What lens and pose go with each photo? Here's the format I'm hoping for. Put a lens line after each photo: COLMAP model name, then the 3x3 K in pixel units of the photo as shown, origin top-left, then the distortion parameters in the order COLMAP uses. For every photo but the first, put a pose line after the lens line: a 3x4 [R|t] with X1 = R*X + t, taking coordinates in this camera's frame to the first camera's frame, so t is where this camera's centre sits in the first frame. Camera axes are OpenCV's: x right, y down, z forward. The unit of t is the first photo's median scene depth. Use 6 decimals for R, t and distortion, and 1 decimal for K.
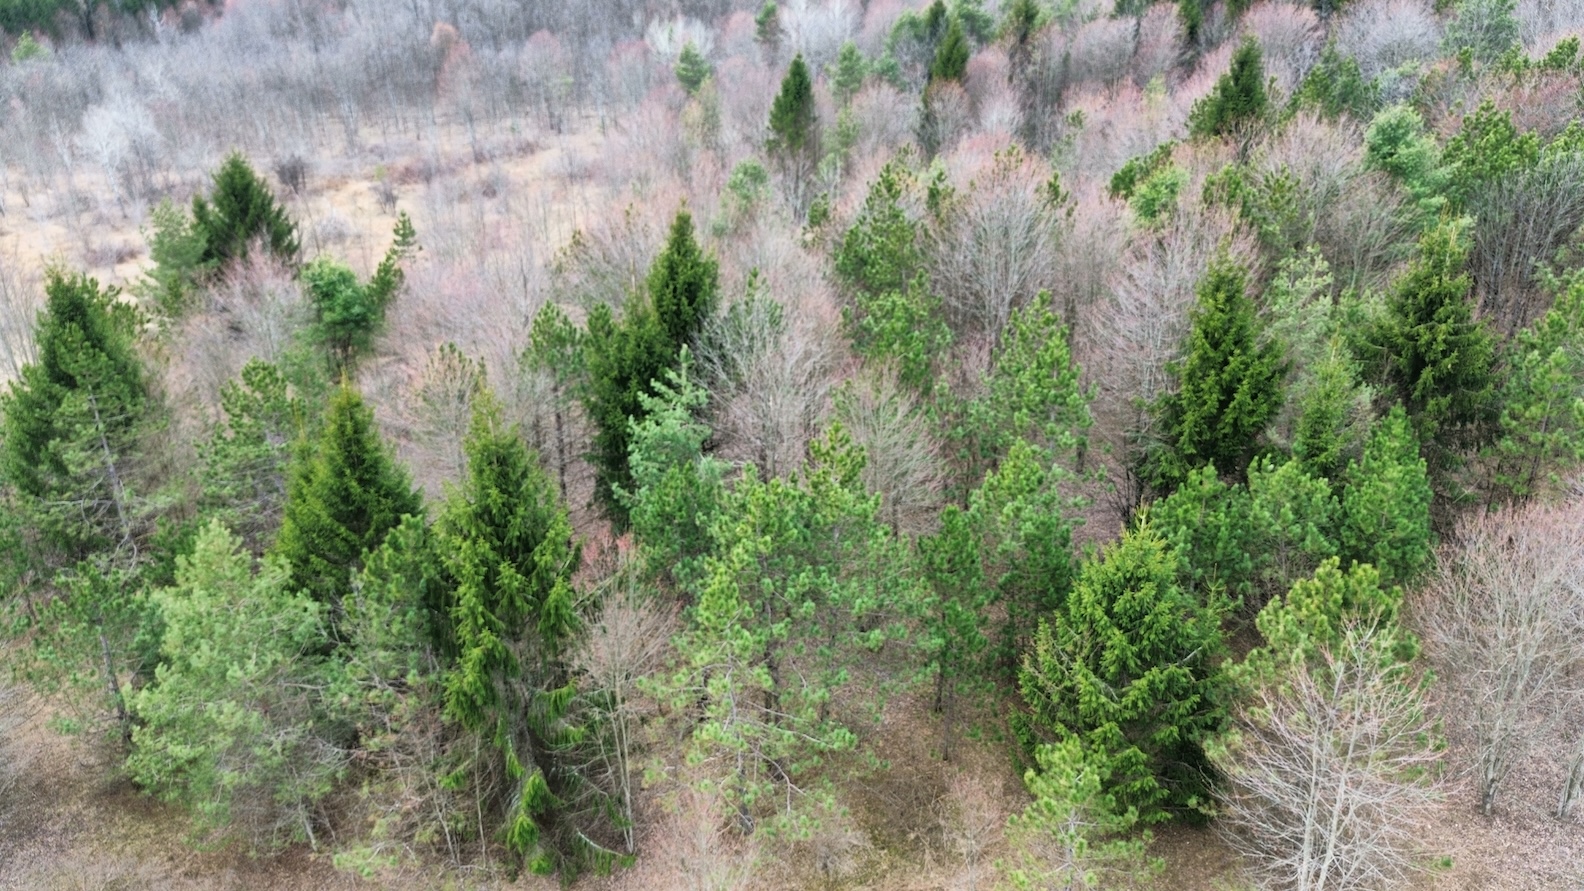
lens RADIAL K [[1135.4, 0, 792.7], [0, 1135.4, 450.0], [0, 0, 1]] dist [0.061229, -0.056724]
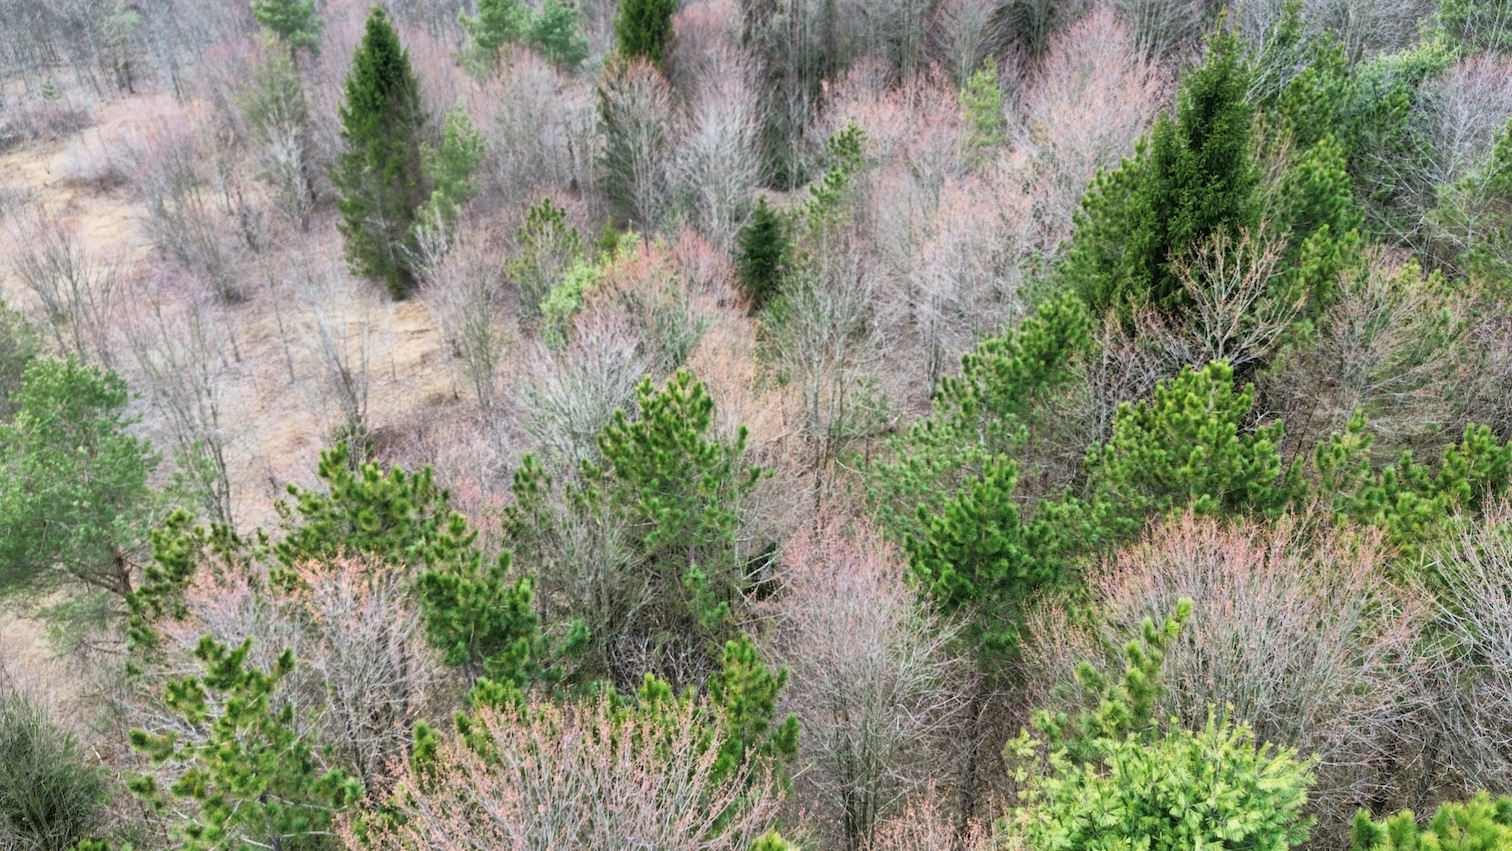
lens RADIAL K [[1083.8, 0, 762.5], [0, 1083.8, 428.6], [0, 0, 1]] dist [0.061229, -0.056724]
pose [[0.987684, -0.073121, 0.138328, 0.105842], [0.060171, 0.993600, 0.095592, -0.177156], [-0.144432, -0.086091, 0.985762, 0.406605]]
